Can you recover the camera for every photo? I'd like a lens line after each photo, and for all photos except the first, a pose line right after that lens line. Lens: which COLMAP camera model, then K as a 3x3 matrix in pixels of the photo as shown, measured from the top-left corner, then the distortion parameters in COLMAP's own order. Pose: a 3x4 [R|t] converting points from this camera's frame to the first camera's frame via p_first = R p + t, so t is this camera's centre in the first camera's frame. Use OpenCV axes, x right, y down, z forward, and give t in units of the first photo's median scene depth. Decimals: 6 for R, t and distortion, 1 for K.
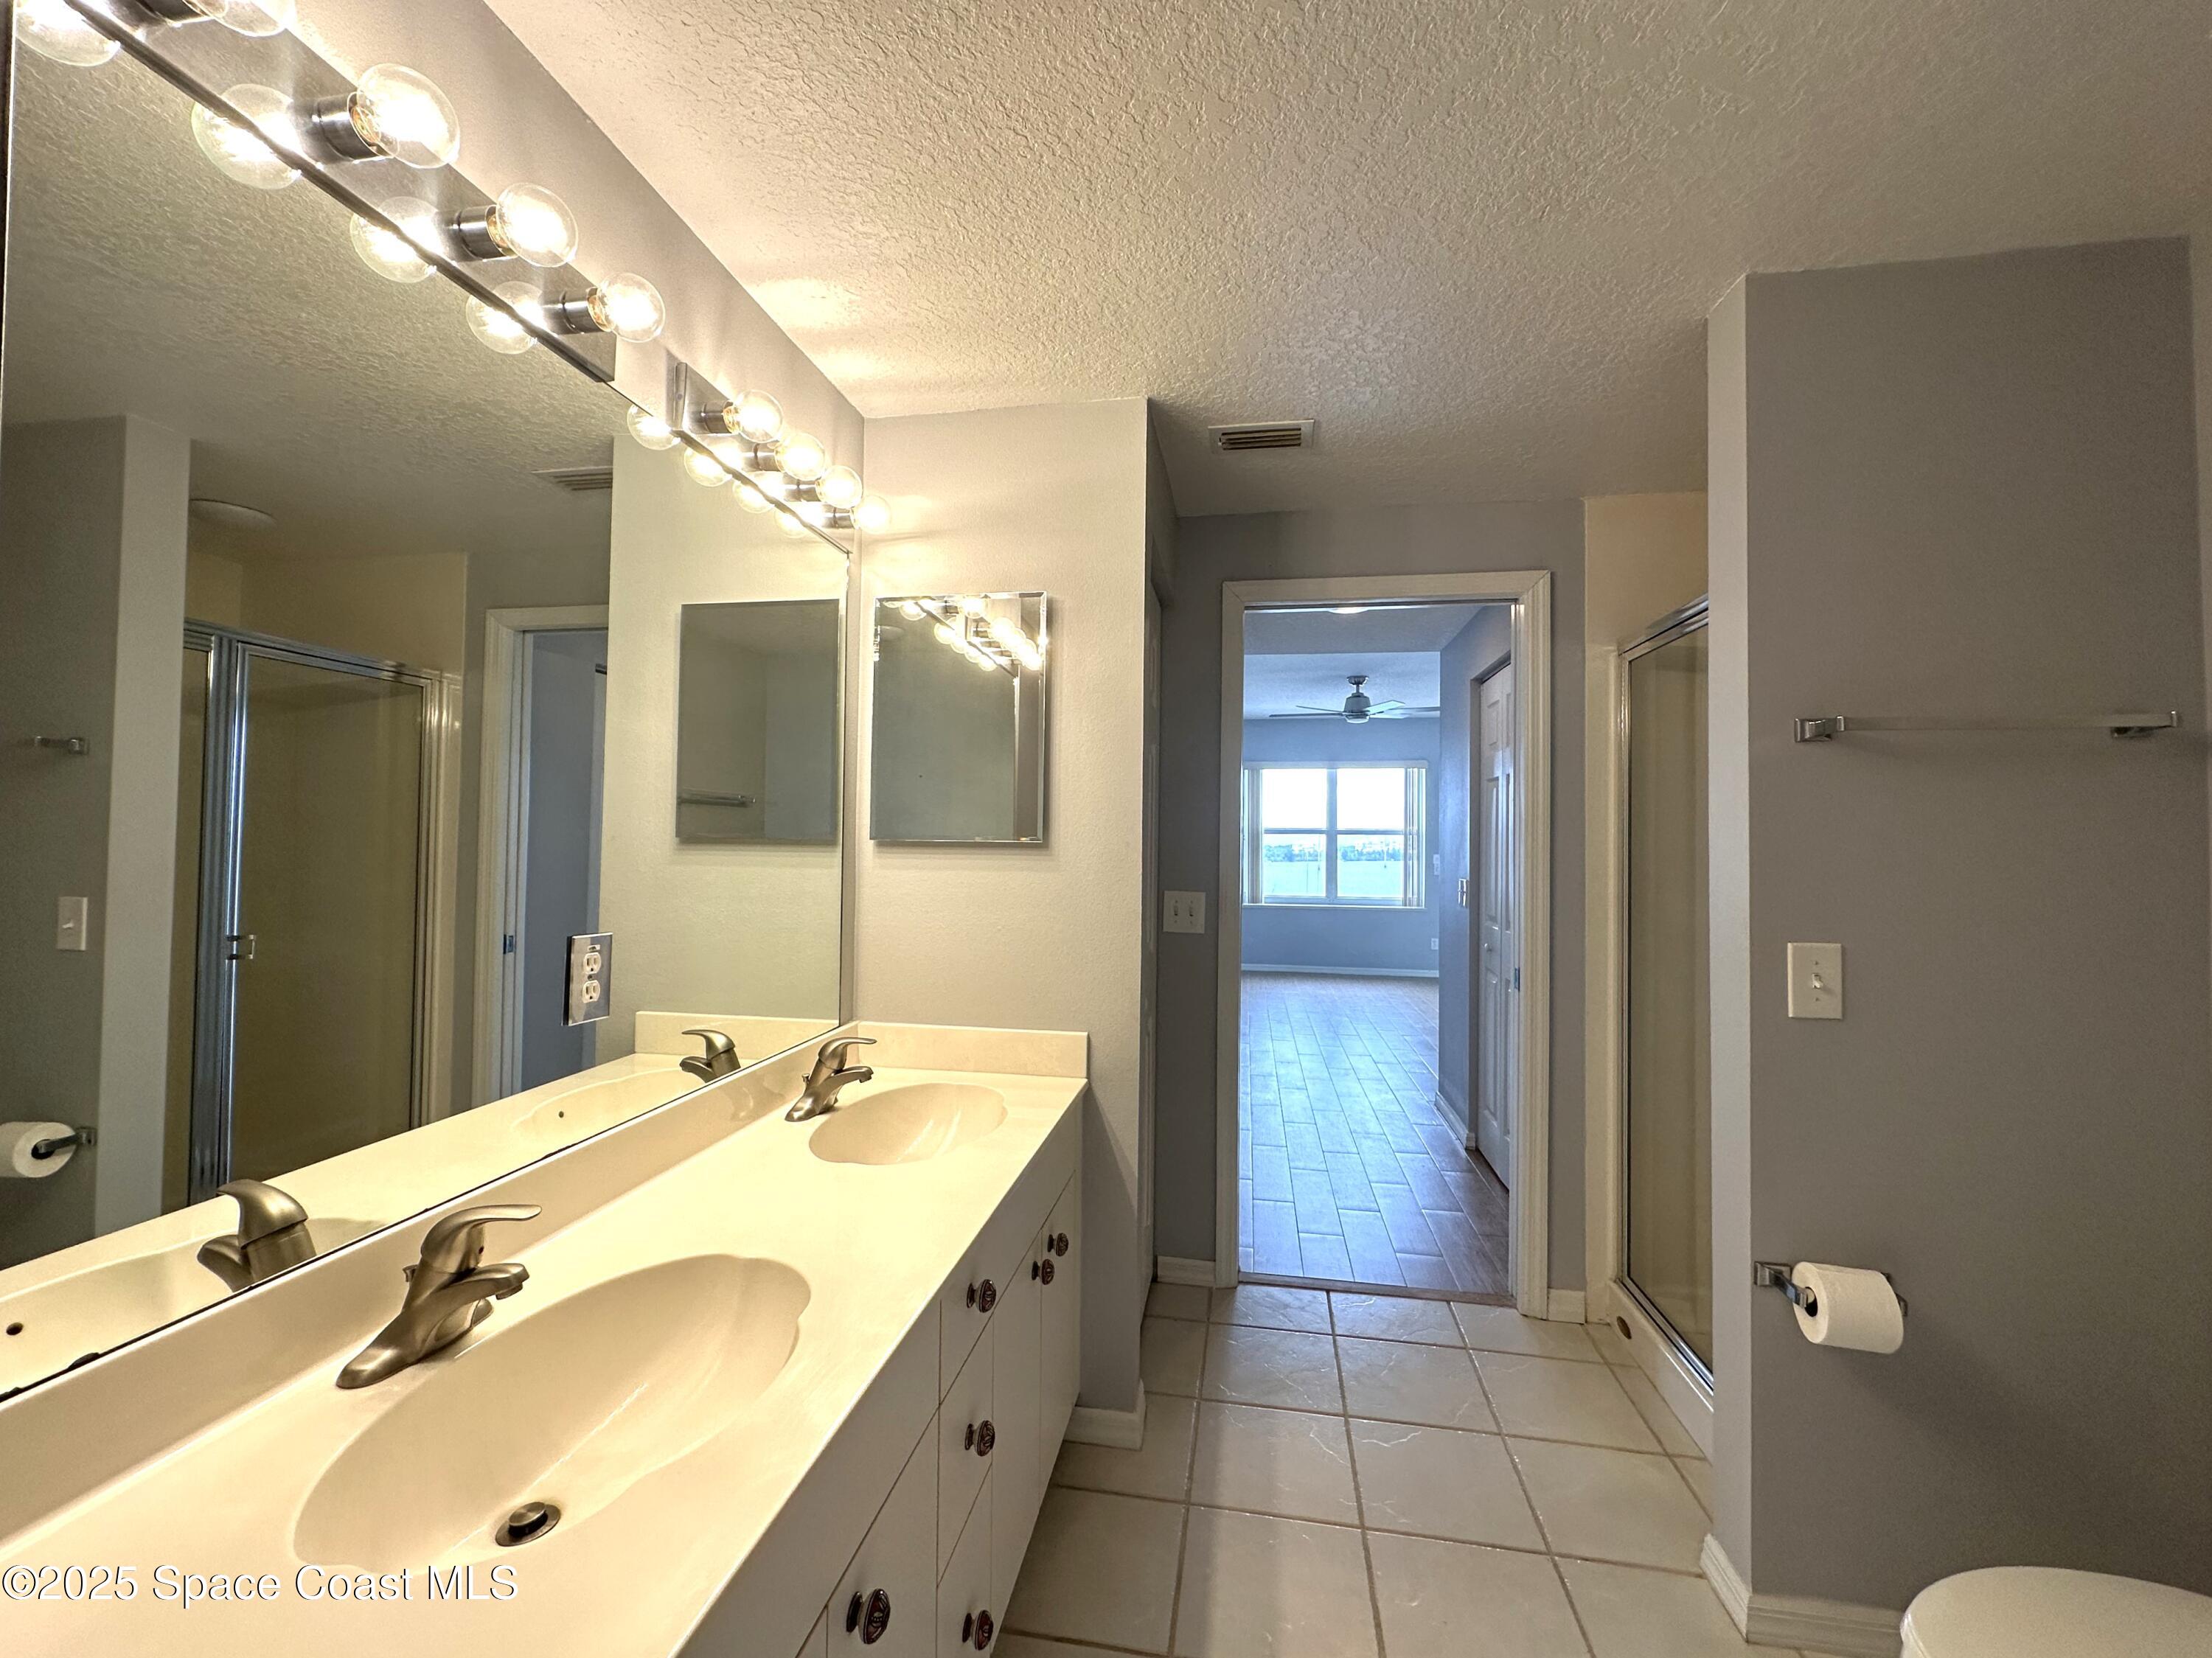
lens RADIAL K [[884.9, 0, 1109.0], [0, 884.9, 837.4], [0, 0, 1]] dist [0.001069, -0.000079]
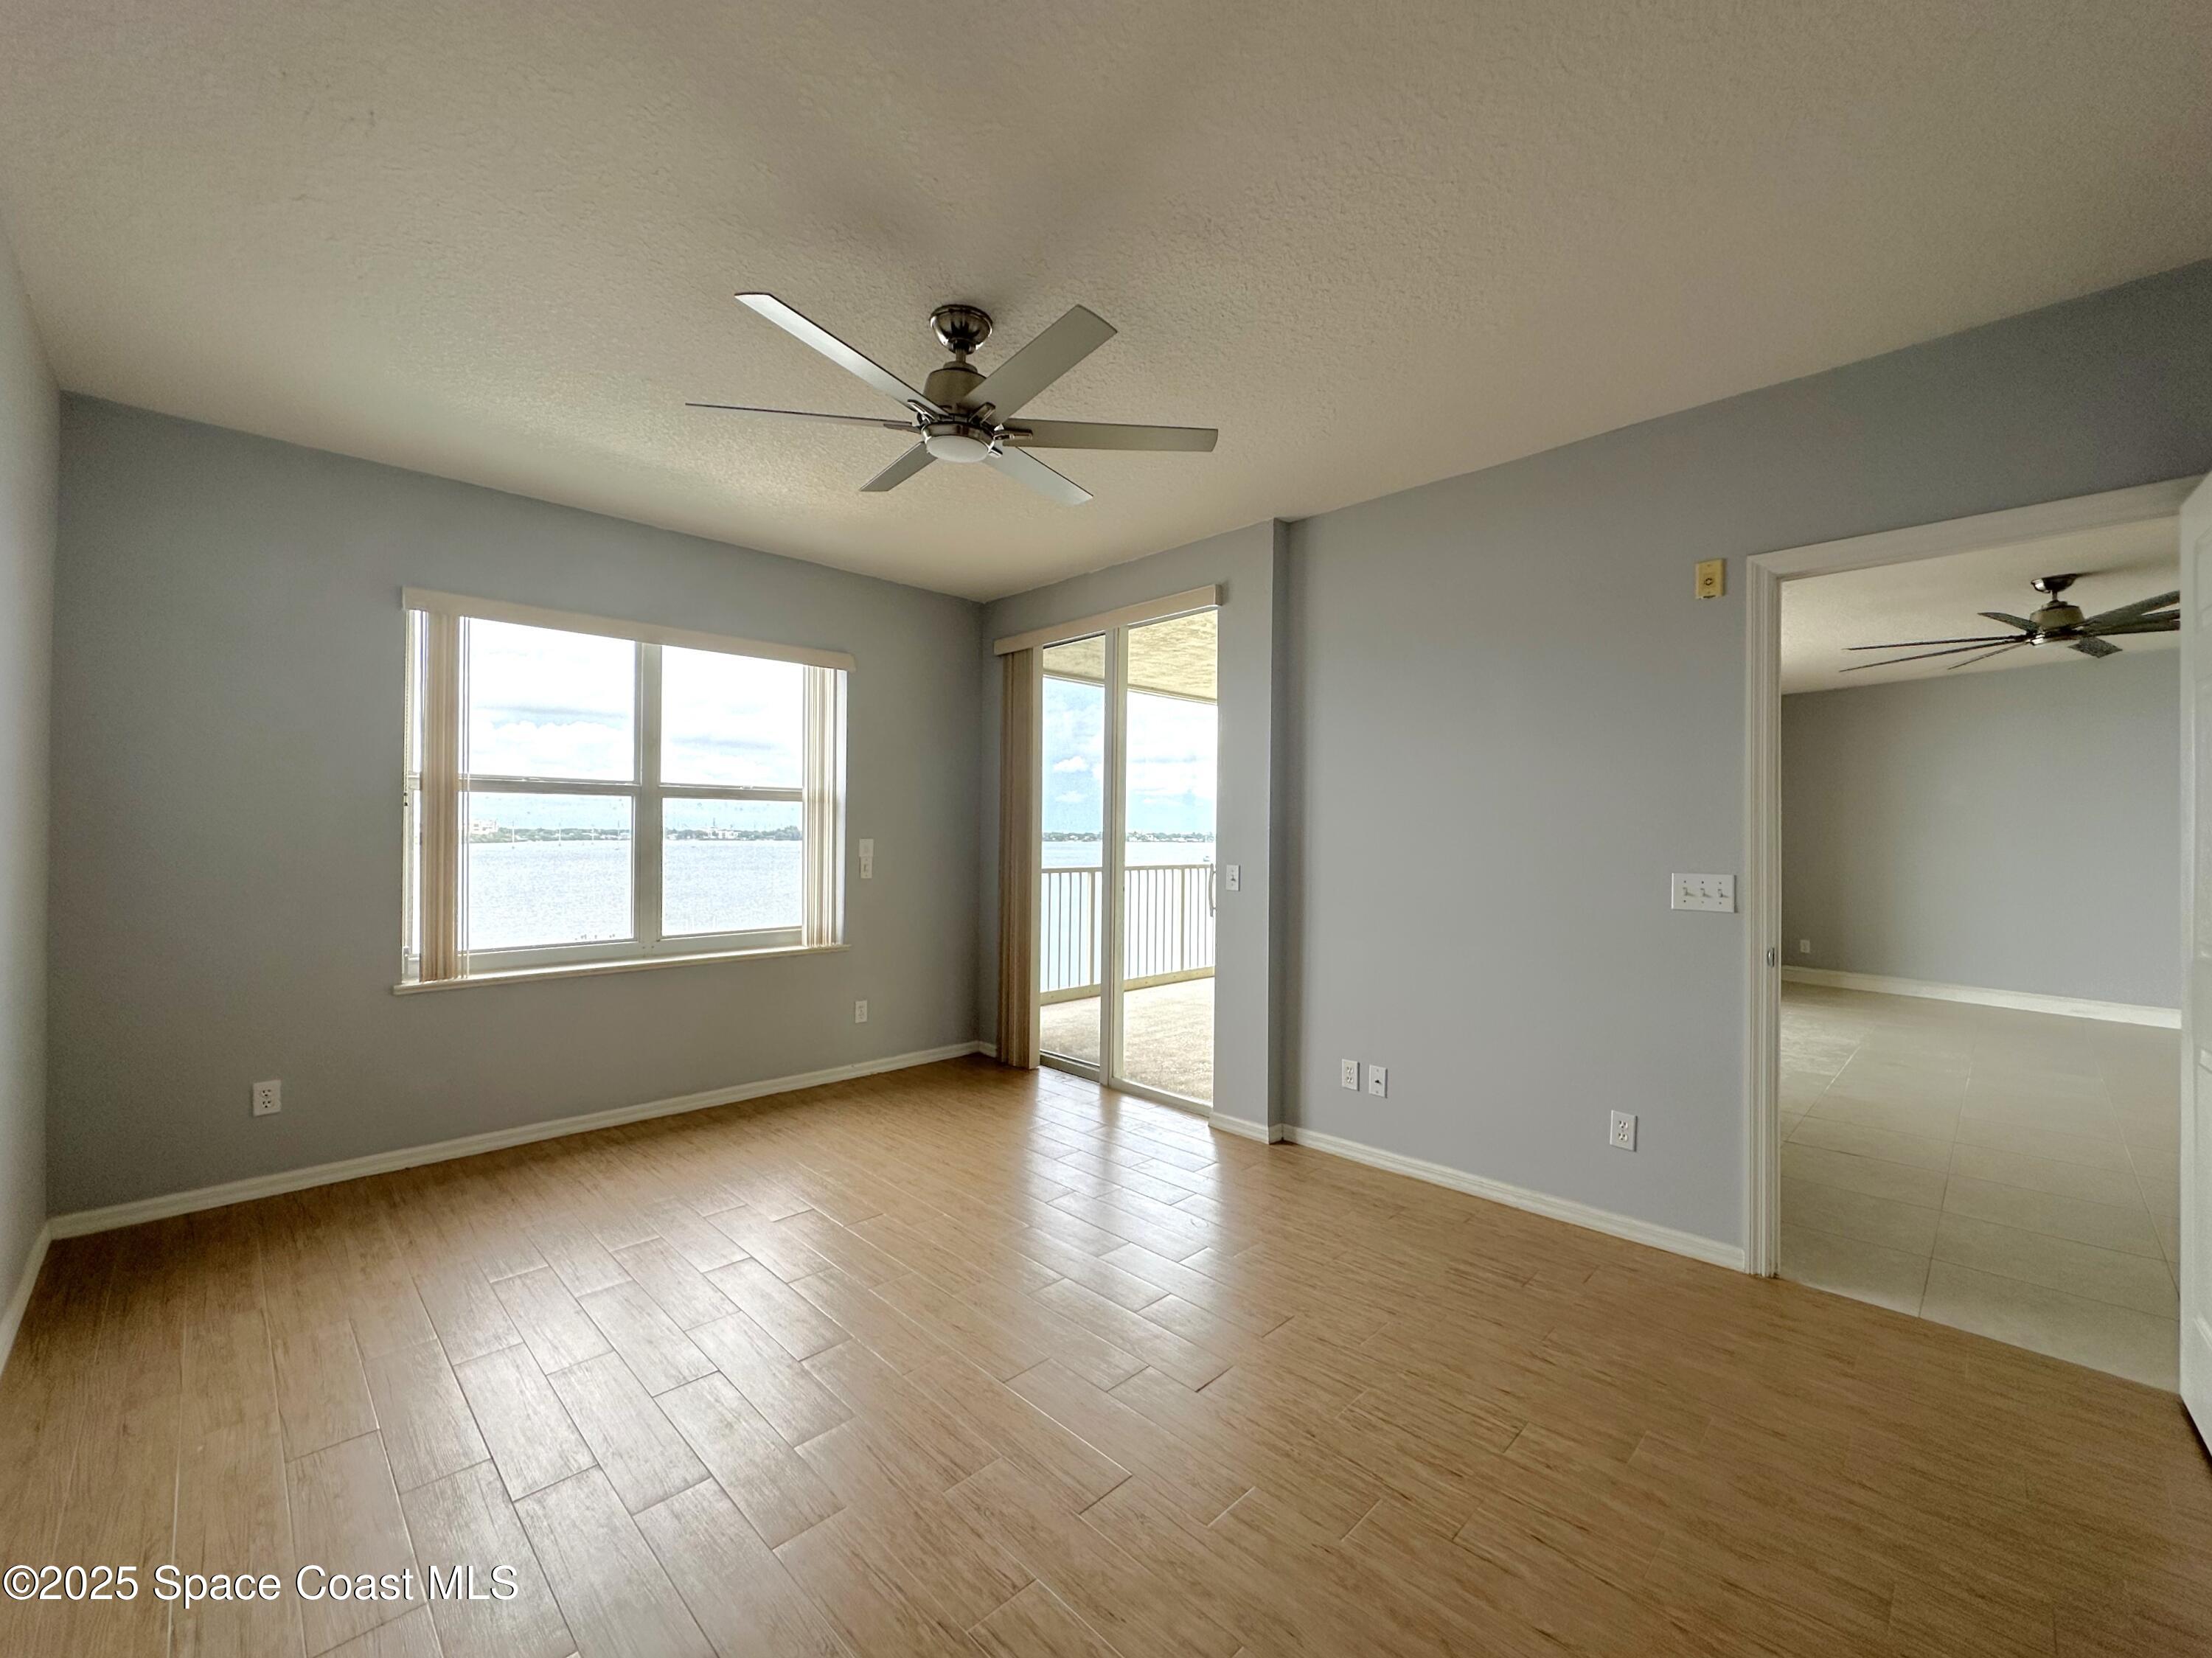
lens RADIAL K [[884.9, 0, 1115.4], [0, 884.9, 833.1], [0, 0, 1]] dist [0.001069, -0.000079]
pose [[0.580600, -0.012970, 0.814086, 0.028526], [-0.005434, 0.999789, 0.019804, 0.005219], [-0.814171, -0.015922, 0.580407, 0.557540]]
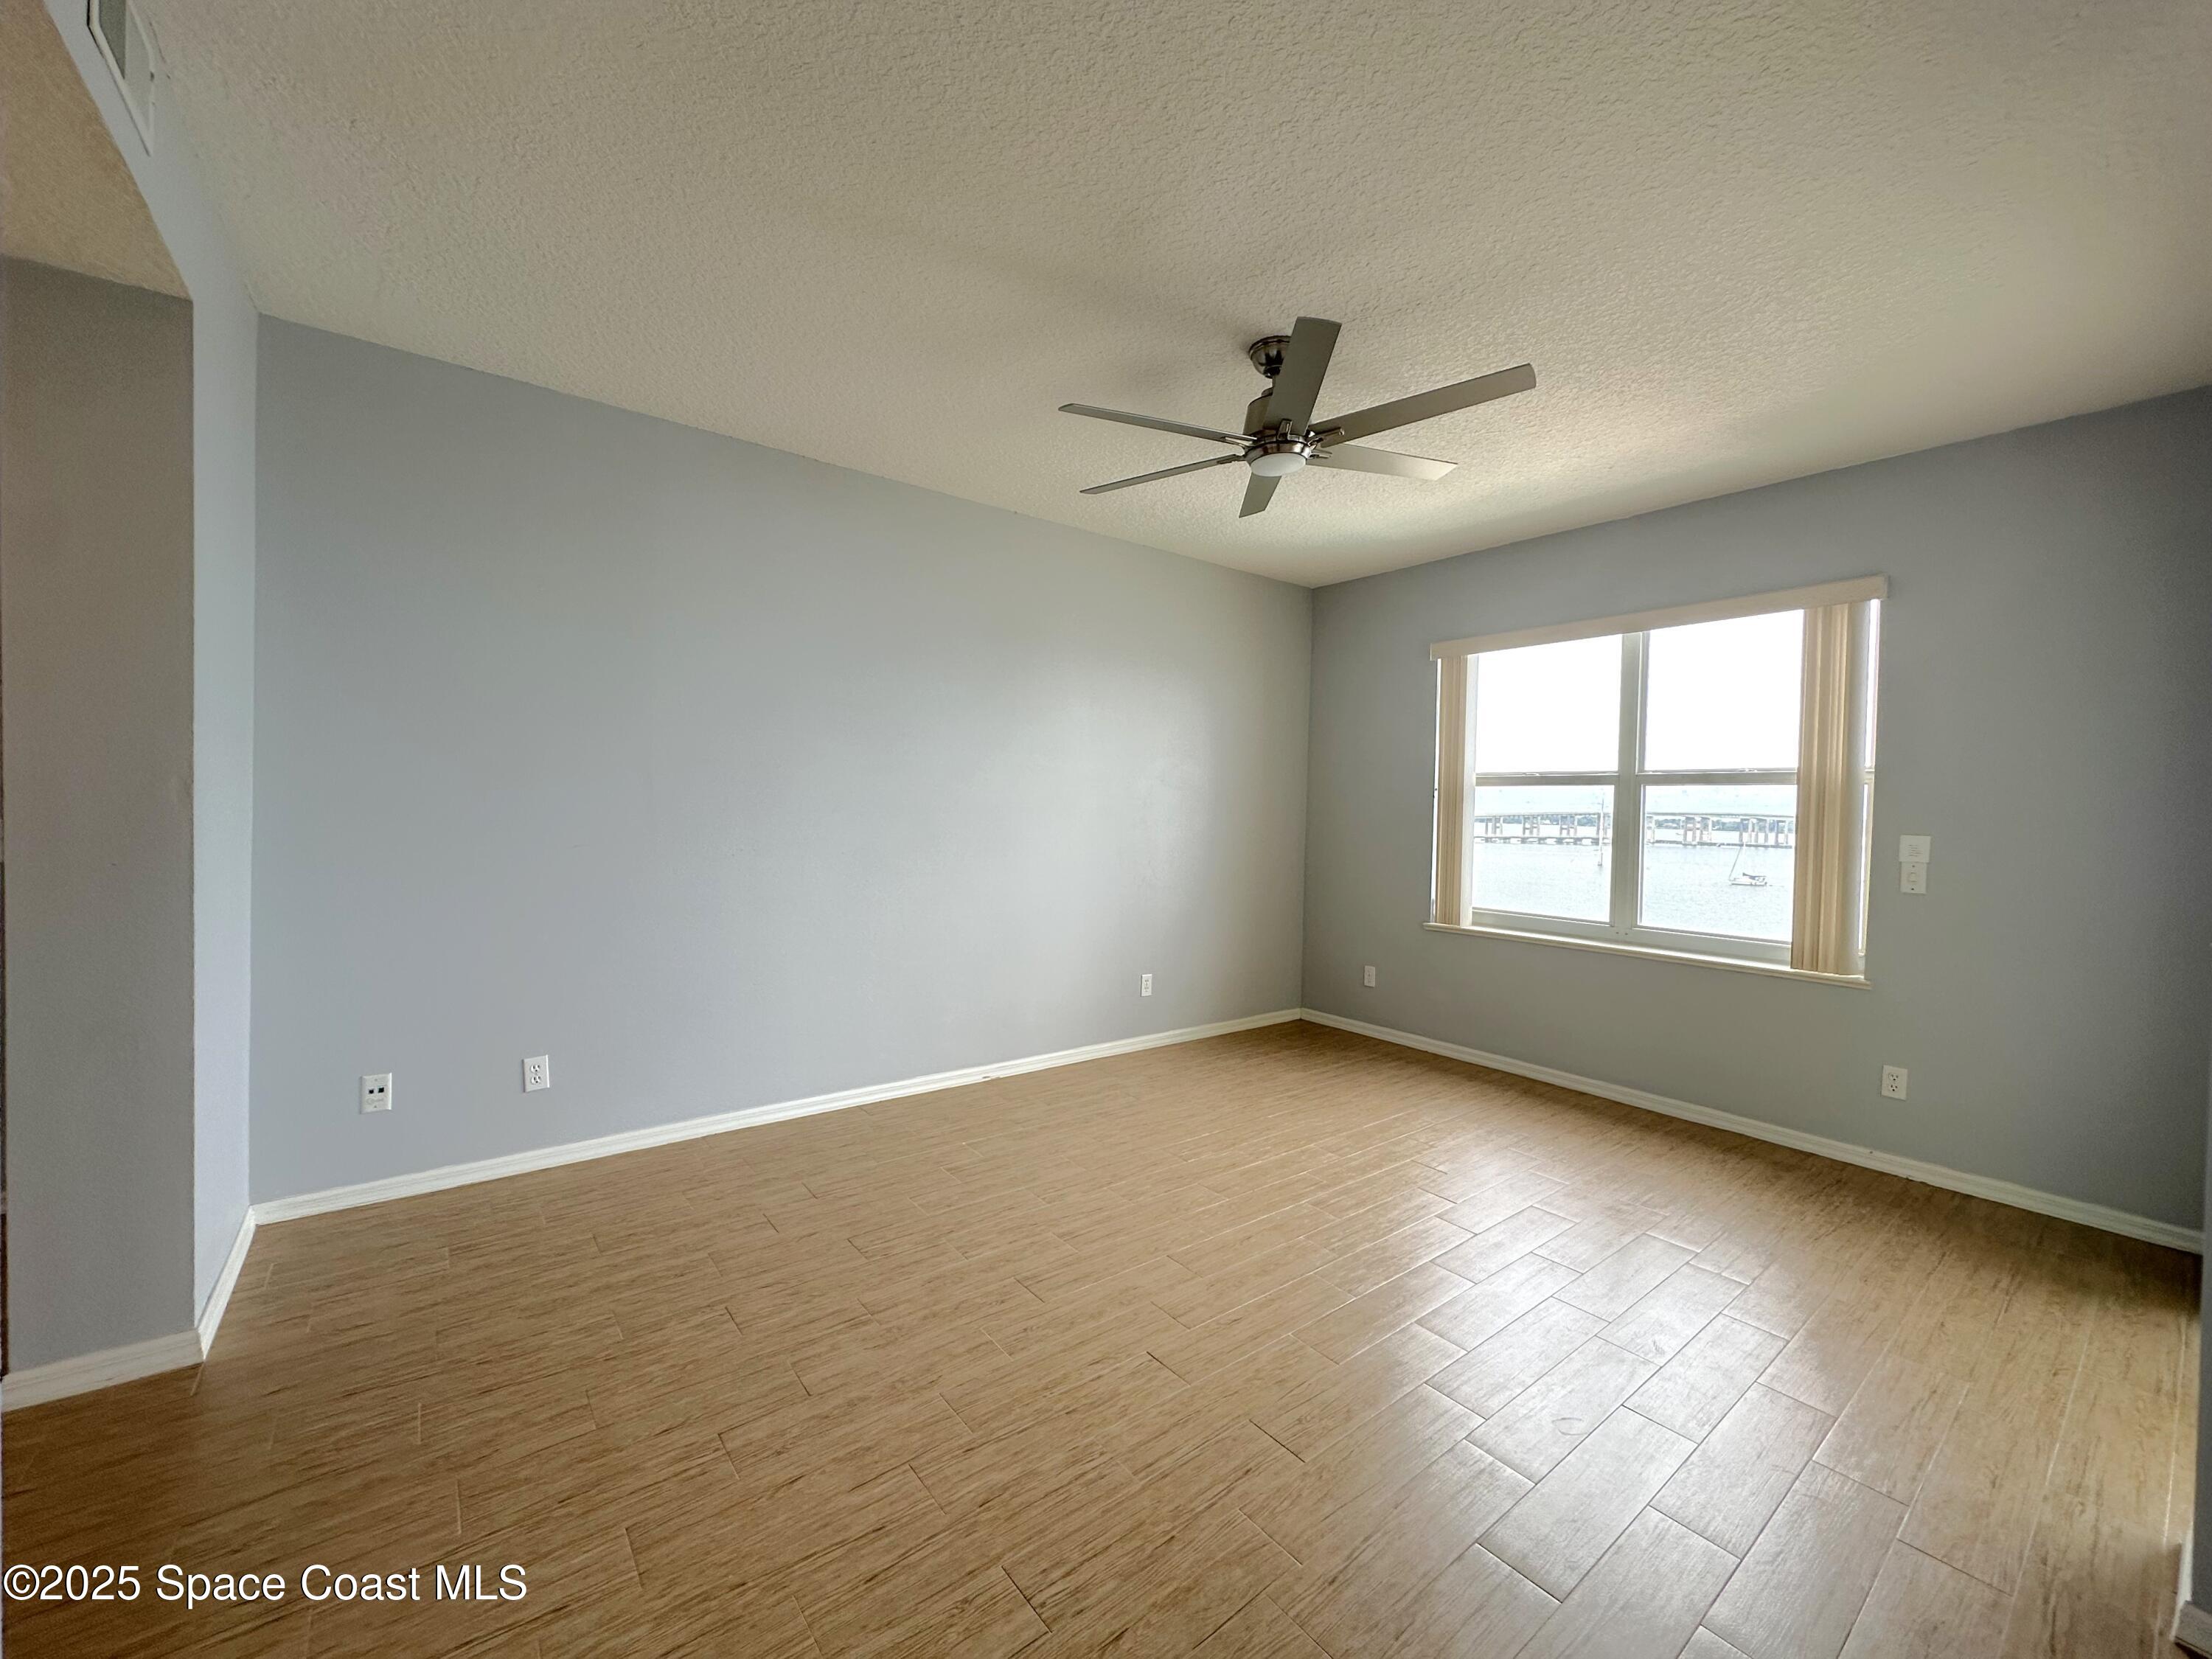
lens RADIAL K [[885.0, 0, 1106.8], [0, 885.0, 827.8], [0, 0, 1]] dist [0.001069, -0.000079]
pose [[0.738450, 0.016559, -0.674105, 0.360279], [-0.004691, 0.999800, 0.019421, 0.011208], [0.674292, -0.011179, 0.738380, 0.495514]]
